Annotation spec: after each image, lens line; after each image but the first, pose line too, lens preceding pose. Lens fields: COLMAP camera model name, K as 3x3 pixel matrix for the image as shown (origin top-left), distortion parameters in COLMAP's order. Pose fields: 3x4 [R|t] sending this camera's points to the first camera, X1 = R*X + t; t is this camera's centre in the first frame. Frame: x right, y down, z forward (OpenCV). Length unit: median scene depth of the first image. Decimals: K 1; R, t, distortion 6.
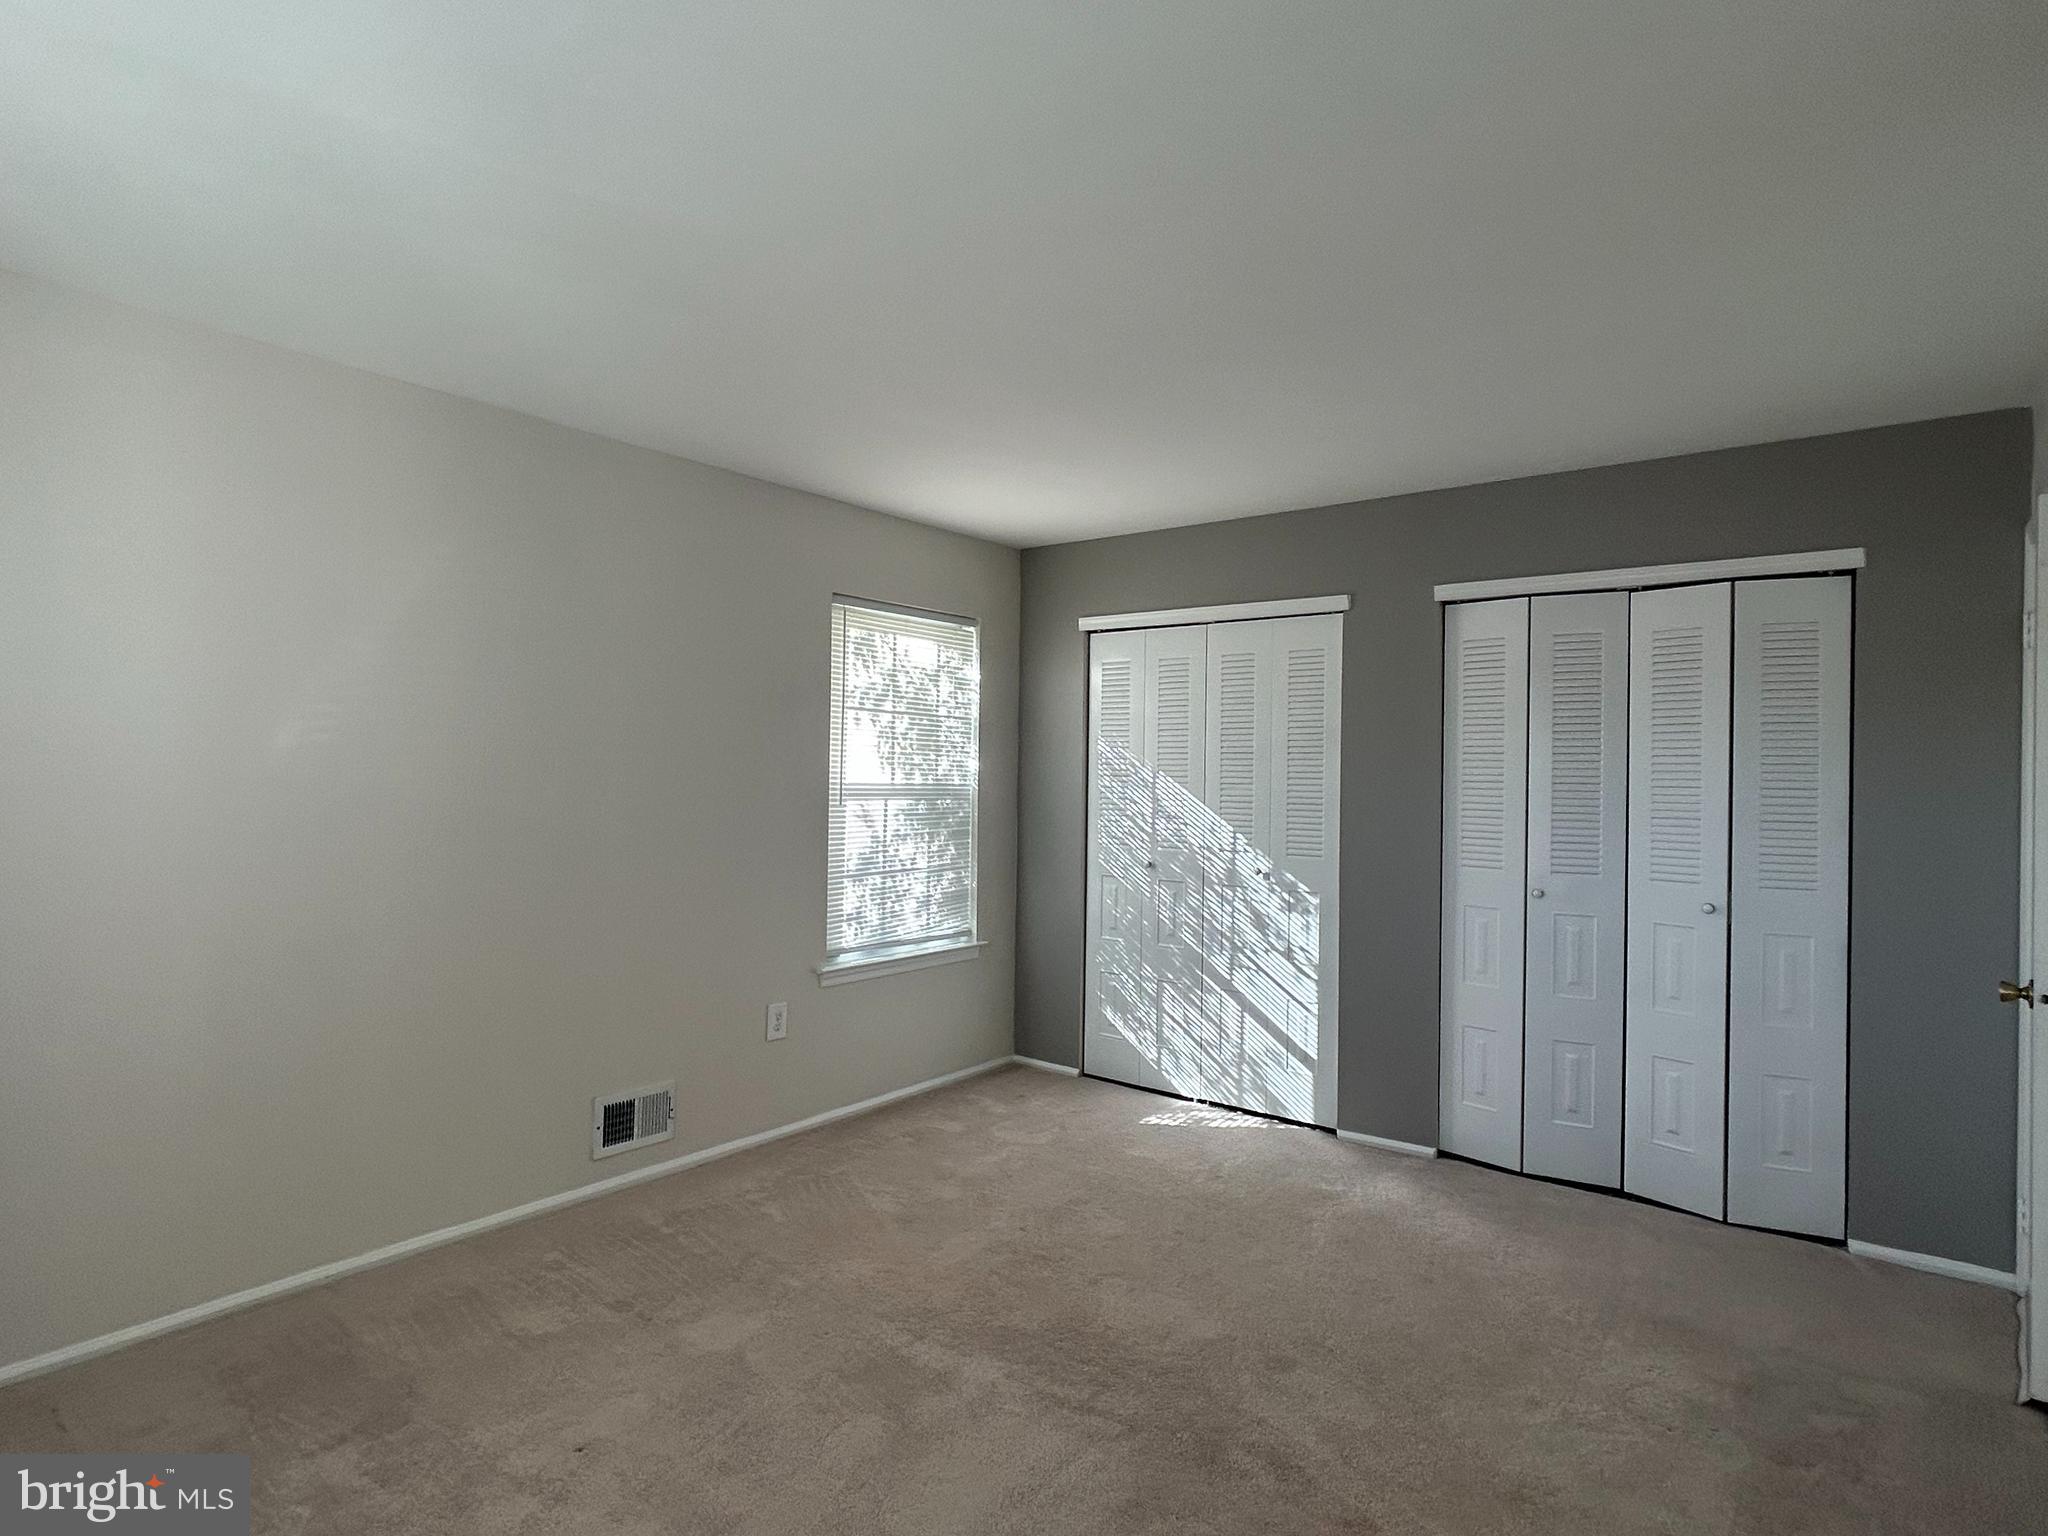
lens RADIAL K [[1063.8, 0, 1013.8], [0, 1063.8, 761.4], [0, 0, 1]] dist [0.003221, -0.001648]
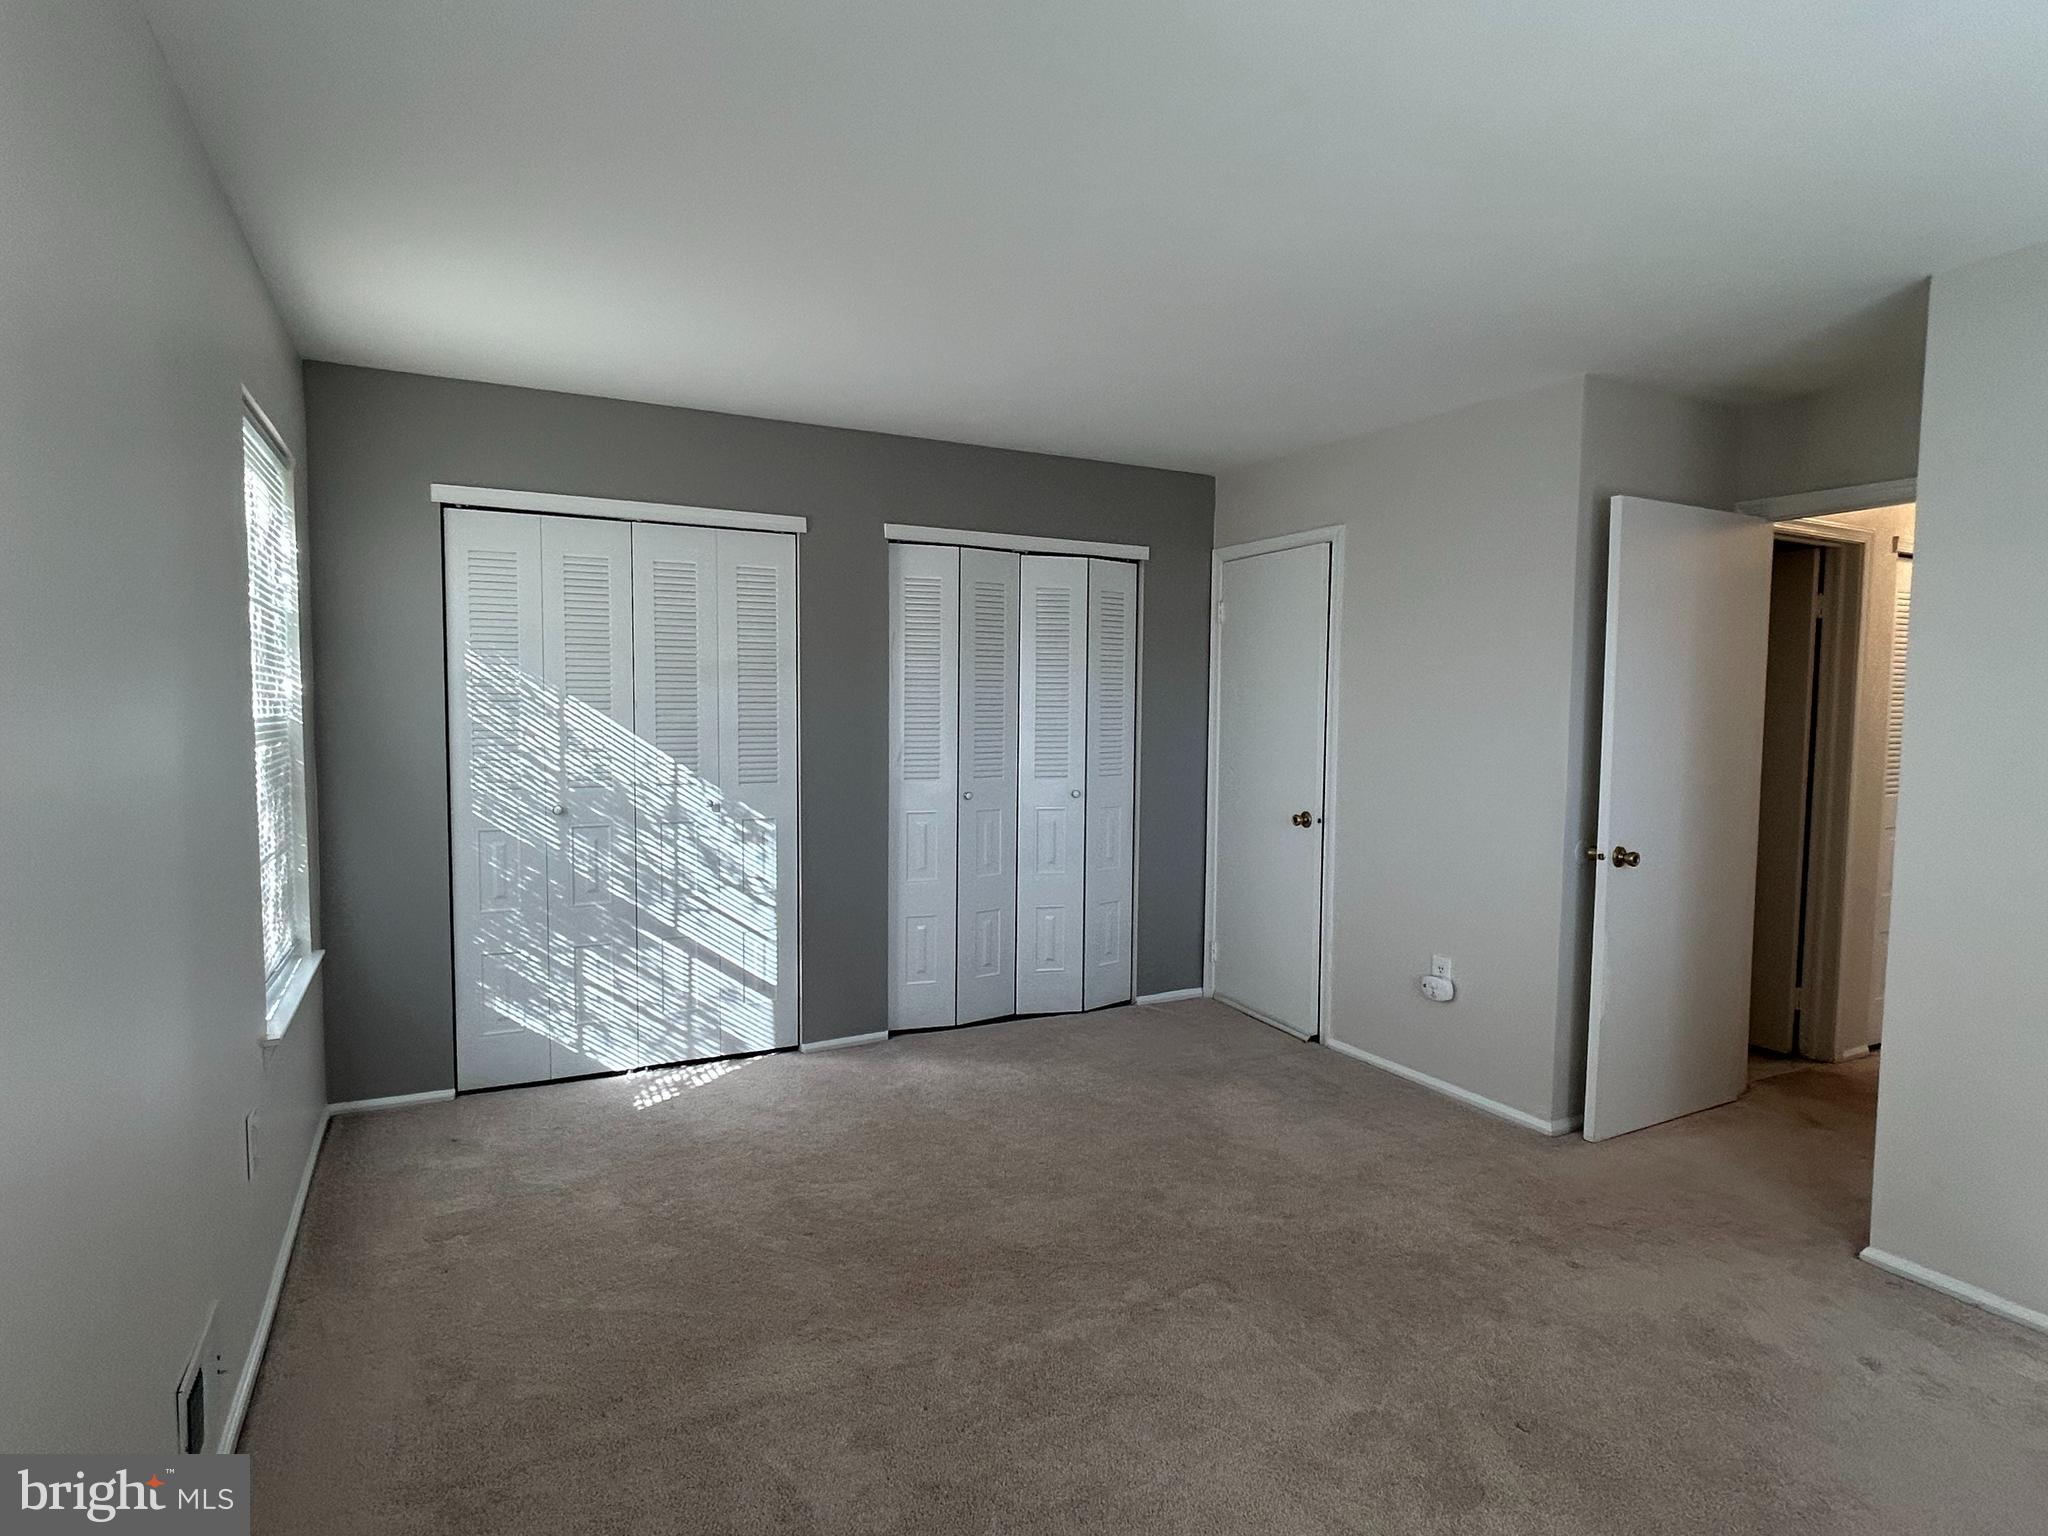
lens RADIAL K [[1063.8, 0, 1021.2], [0, 1063.8, 772.5], [0, 0, 1]] dist [0.003221, -0.001648]
pose [[0.440343, -0.069176, 0.895161, -0.466881], [-0.009824, 0.996597, 0.081847, -0.002226], [-0.897776, -0.044834, 0.438165, 0.345417]]
